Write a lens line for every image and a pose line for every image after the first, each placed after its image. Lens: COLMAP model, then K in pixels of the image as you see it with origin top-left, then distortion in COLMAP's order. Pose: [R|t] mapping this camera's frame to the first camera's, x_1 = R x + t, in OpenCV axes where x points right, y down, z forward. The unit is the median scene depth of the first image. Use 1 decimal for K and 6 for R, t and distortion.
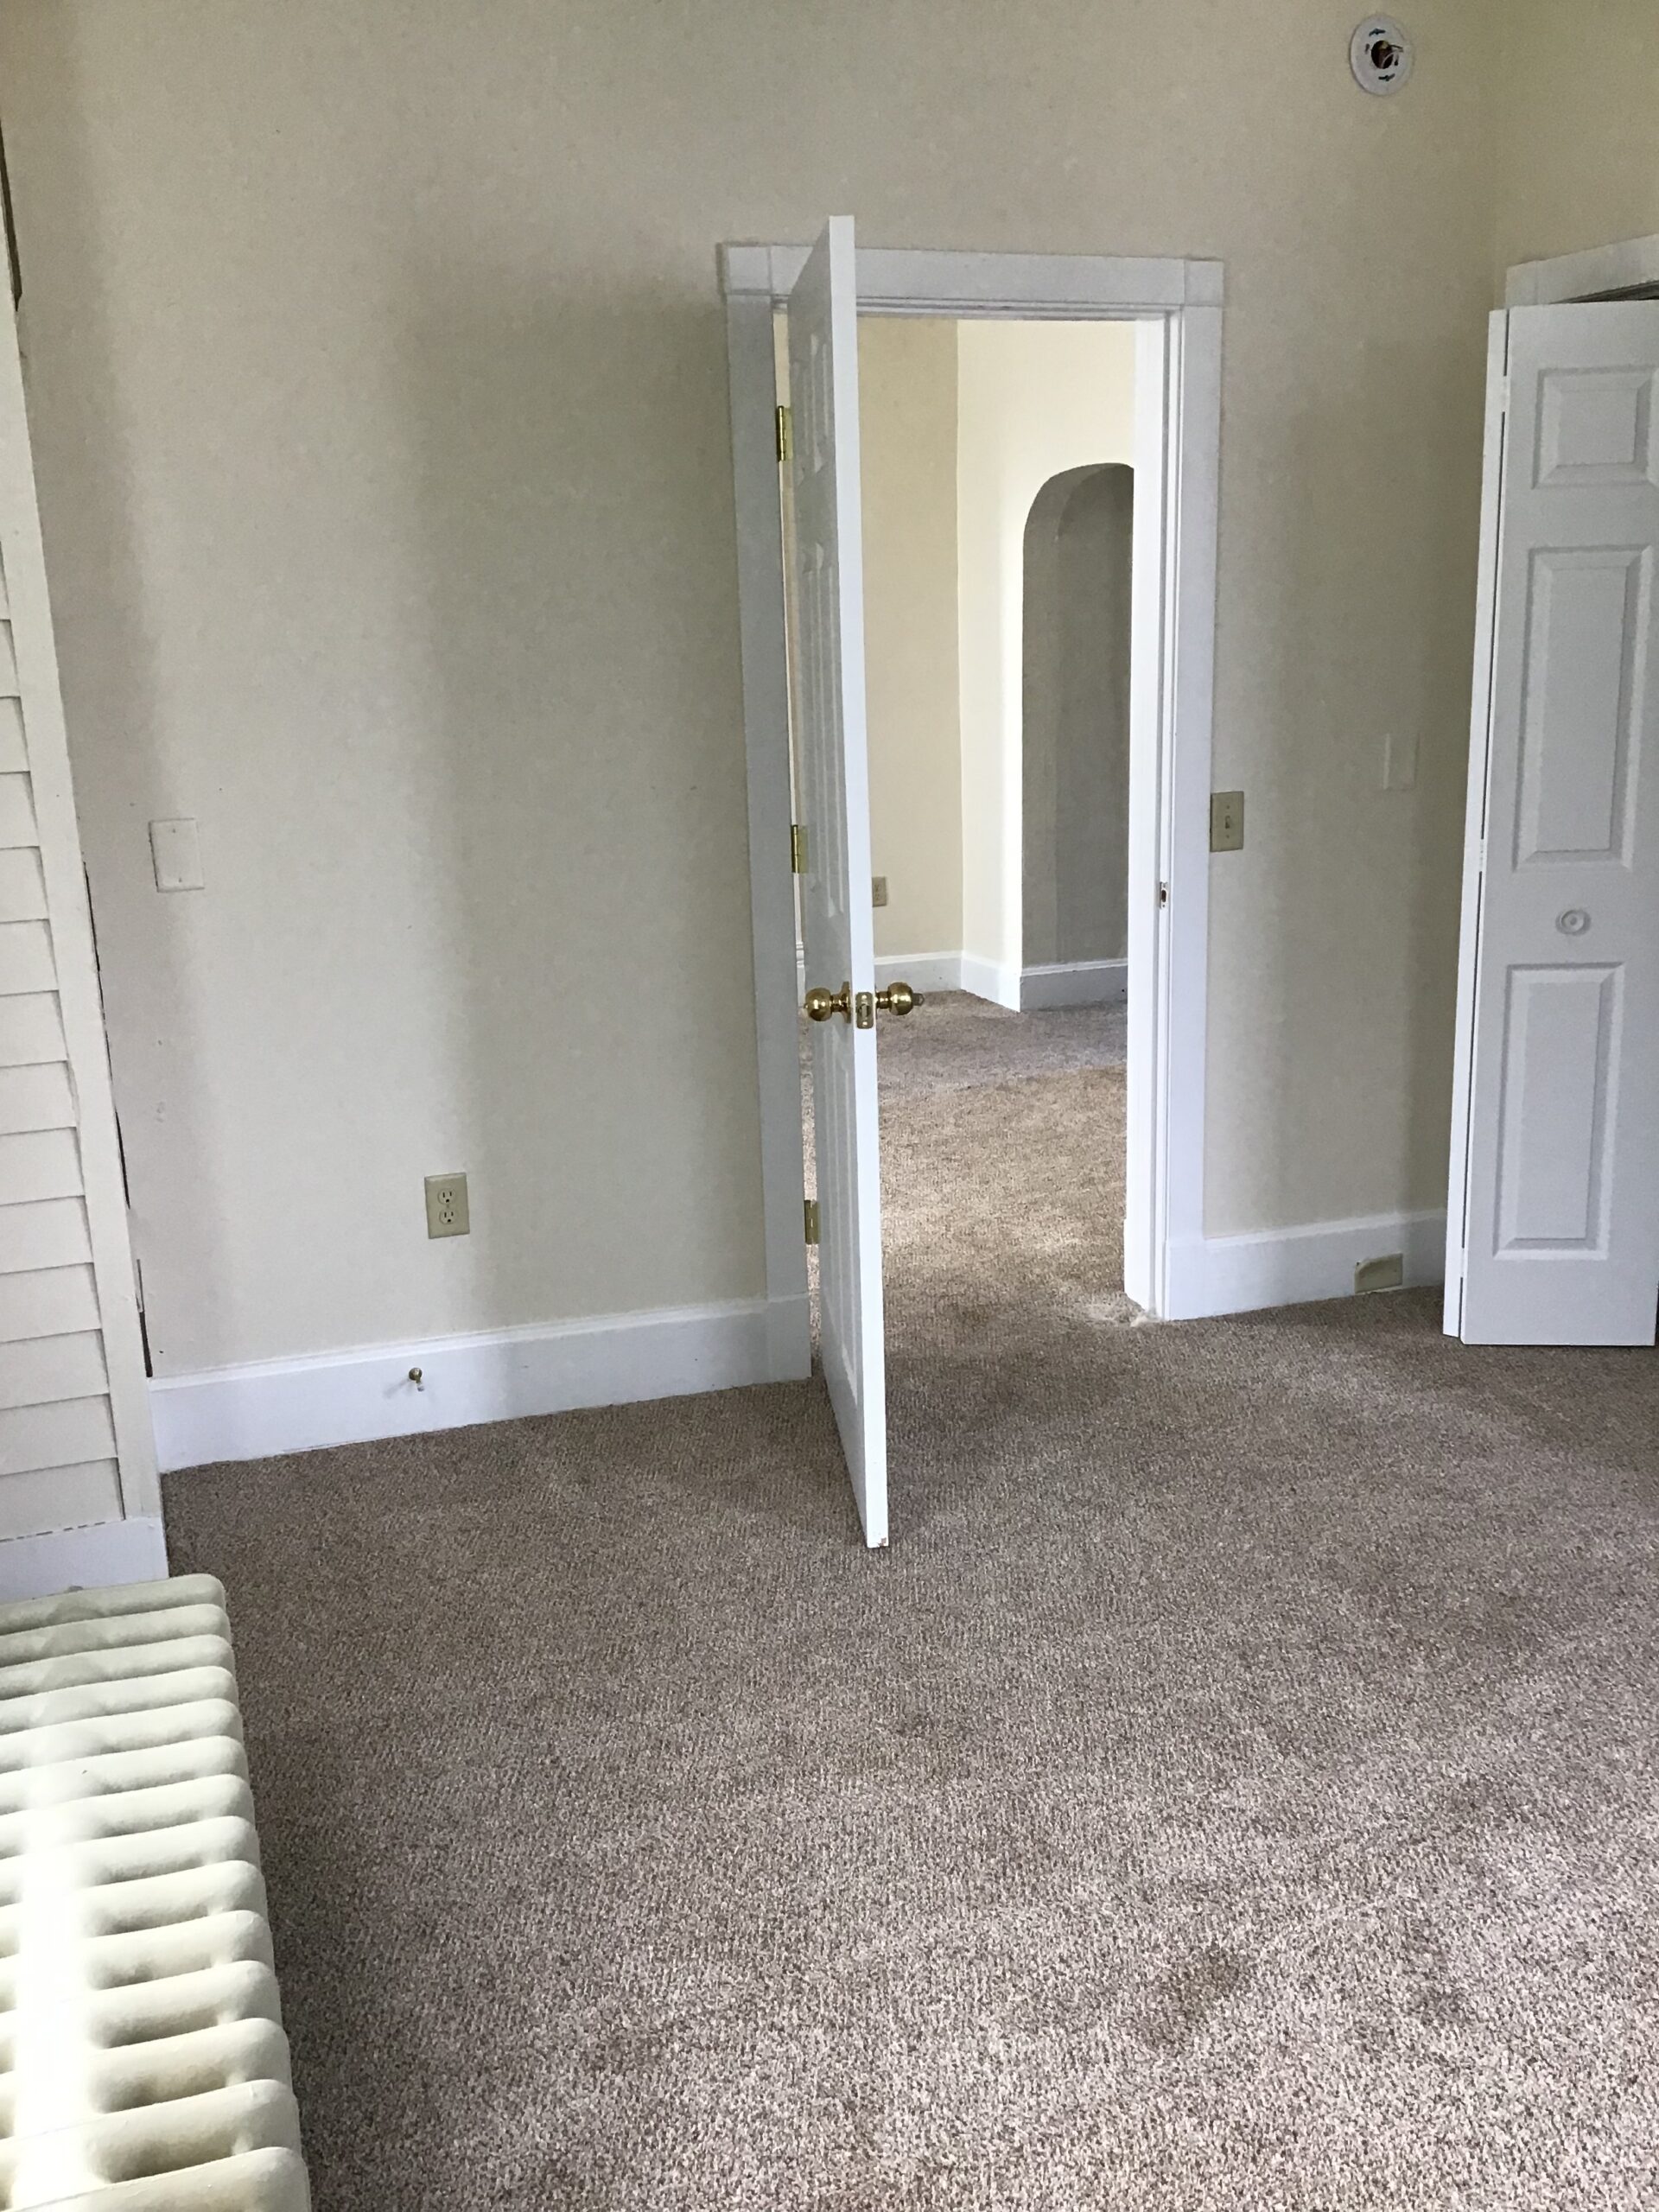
lens RADIAL K [[1993.8, 0, 885.9], [0, 1993.8, 1098.6], [0, 0, 1]] dist [0.036904, -0.144240]
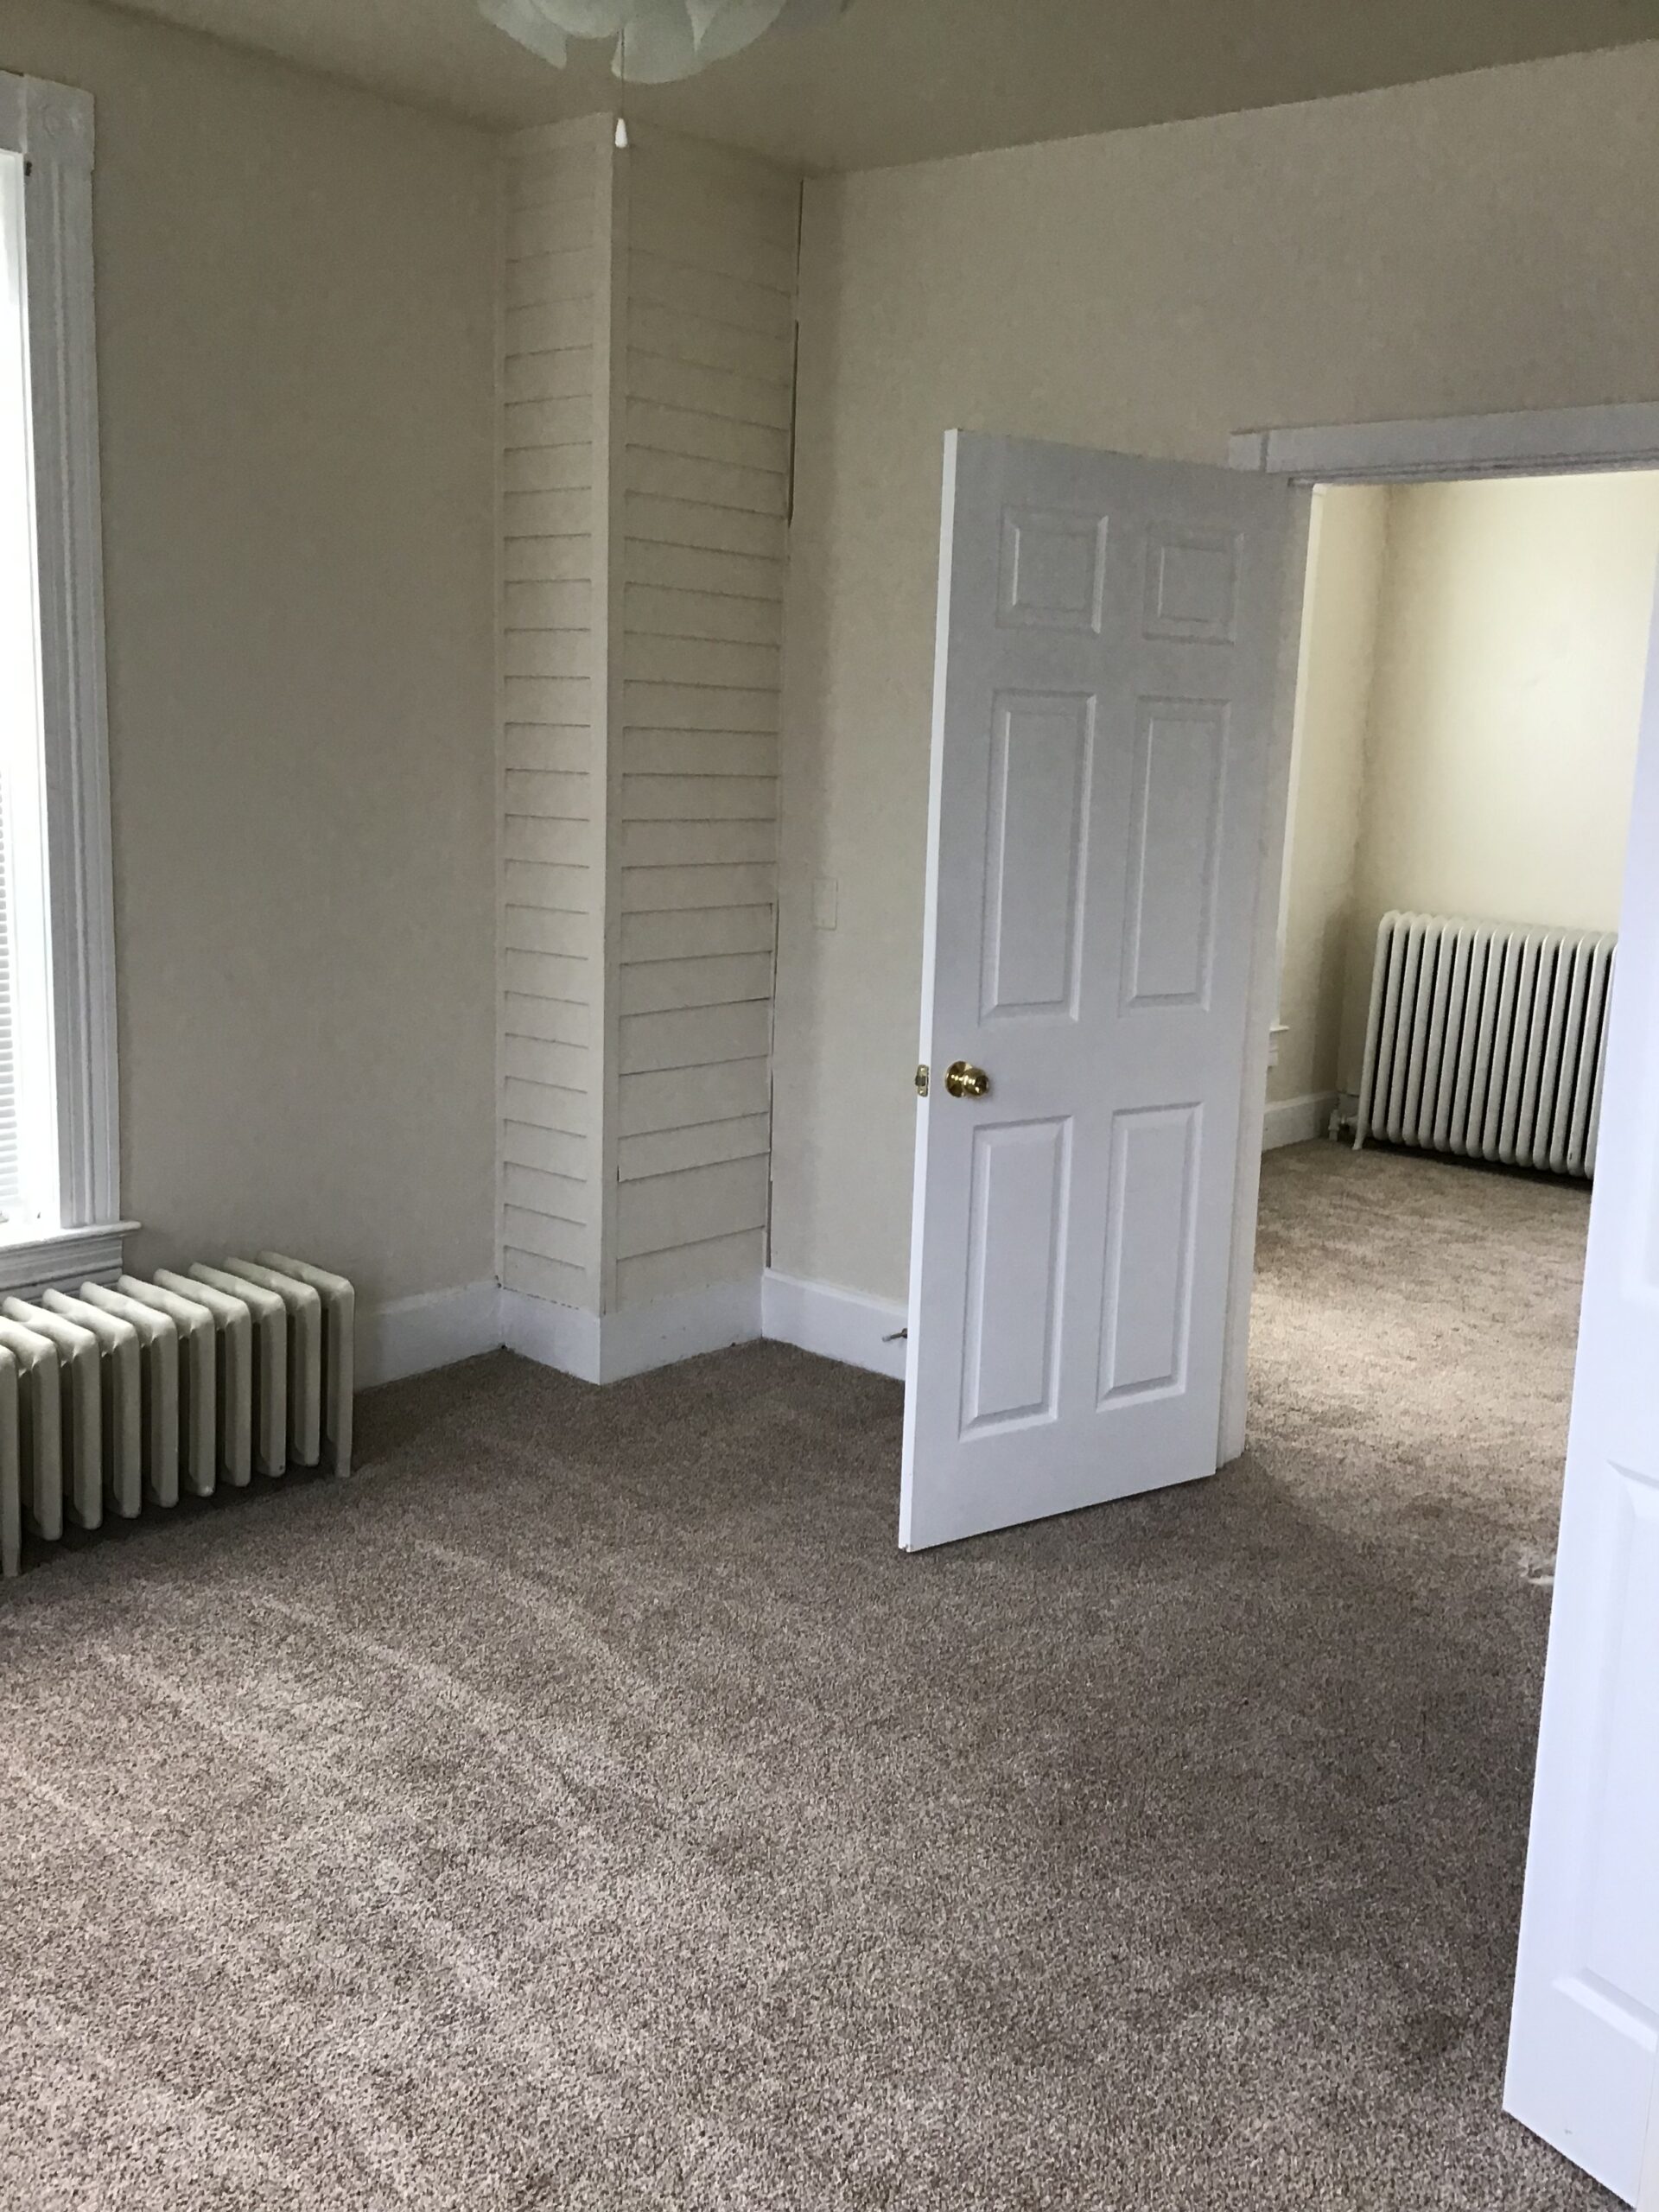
lens RADIAL K [[1993.8, 0, 885.9], [0, 1993.8, 1098.6], [0, 0, 1]] dist [0.036904, -0.144240]
pose [[0.500297, 0.196873, -0.843175, 1.080293], [-0.269470, 0.960849, 0.064459, -0.111495], [0.822854, 0.194961, 0.533761, 0.398711]]
